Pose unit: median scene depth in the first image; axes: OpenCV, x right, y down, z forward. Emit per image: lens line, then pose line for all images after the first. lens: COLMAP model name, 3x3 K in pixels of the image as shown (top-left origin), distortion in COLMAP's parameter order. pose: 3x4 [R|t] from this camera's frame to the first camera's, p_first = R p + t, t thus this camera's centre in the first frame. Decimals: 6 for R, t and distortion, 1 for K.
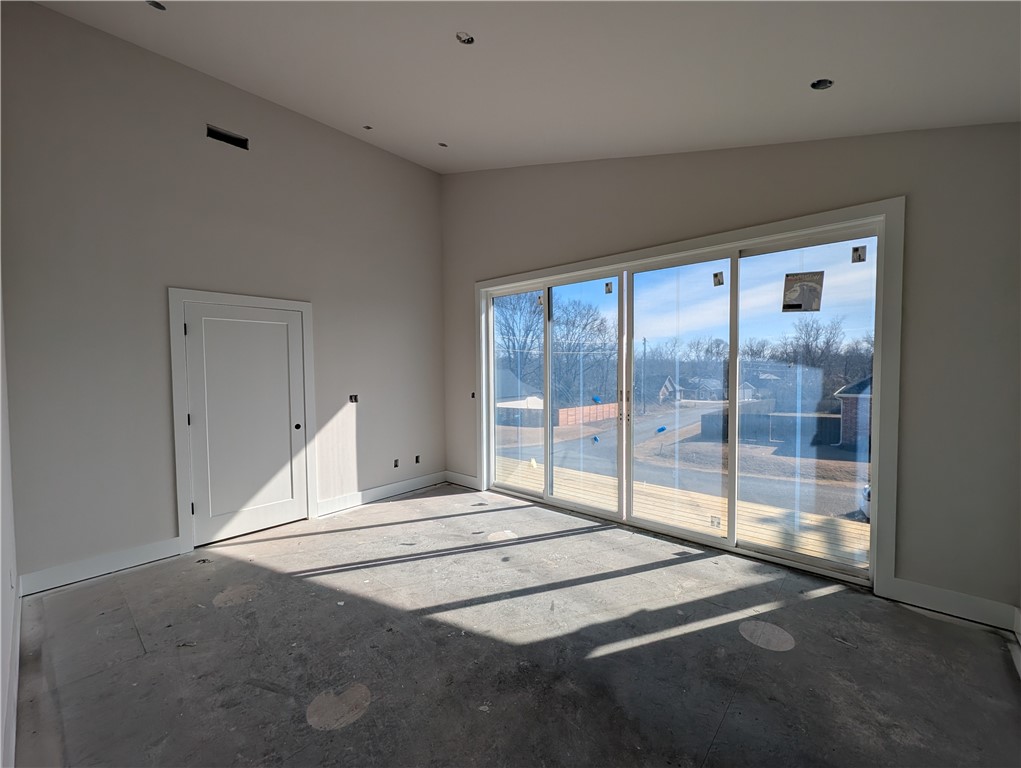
lens RADIAL K [[418.9, 0, 510.9], [0, 418.9, 383.4], [0, 0, 1]] dist [-0.001263, -0.000428]
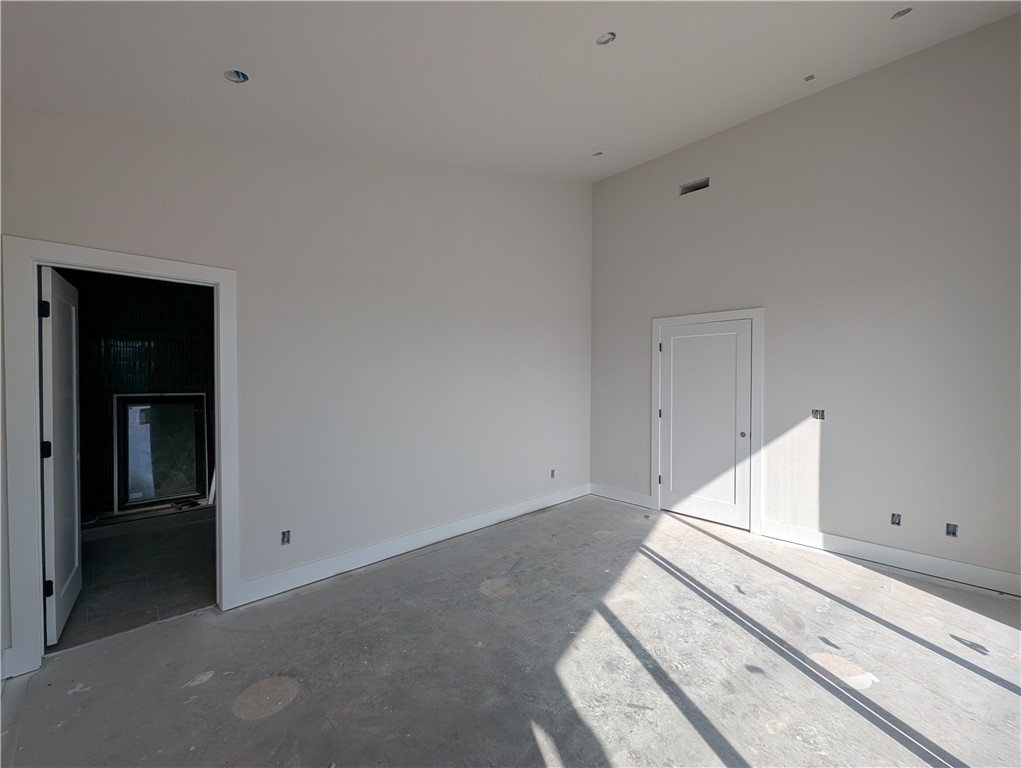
lens RADIAL K [[418.9, 0, 510.2], [0, 418.9, 382.4], [0, 0, 1]] dist [-0.001263, -0.000428]
pose [[-0.085589, 0.018382, -0.996161, 0.645949], [-0.039027, 0.999001, 0.021788, -0.026372], [0.995566, 0.040742, -0.084786, 0.640279]]
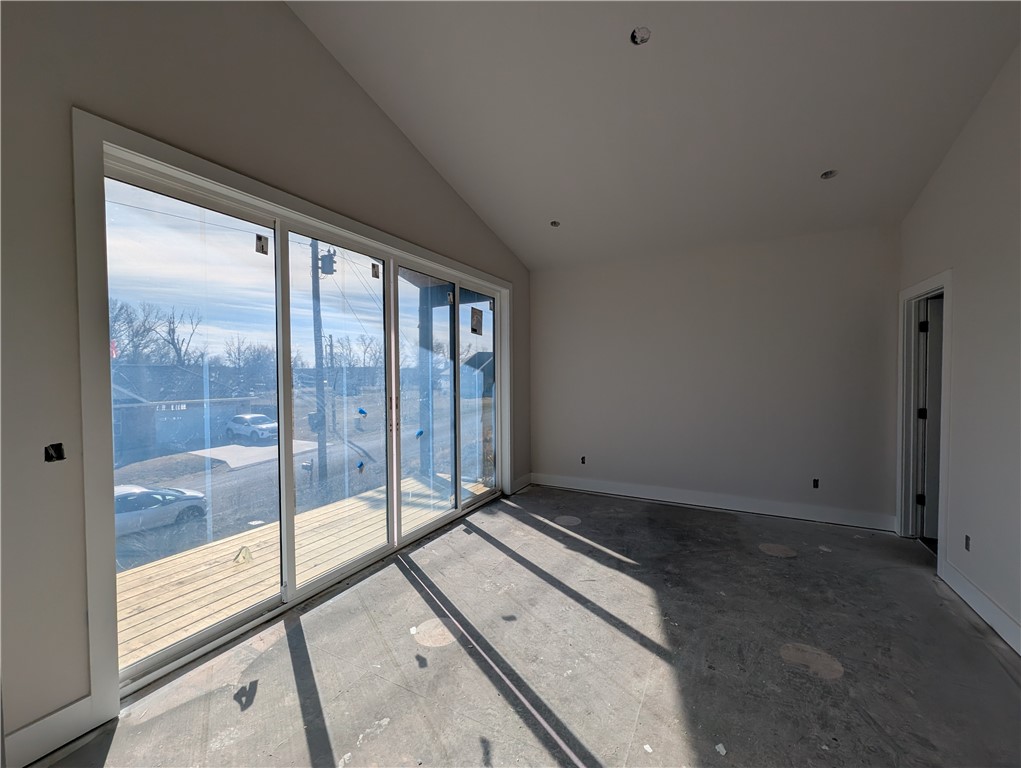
lens RADIAL K [[418.9, 0, 512.0], [0, 418.9, 380.2], [0, 0, 1]] dist [-0.001263, -0.000428]
pose [[-0.239034, -0.009309, 0.970967, -0.732182], [0.041711, 0.998933, 0.019845, -0.027570], [-0.970115, 0.045244, -0.238391, 1.128272]]
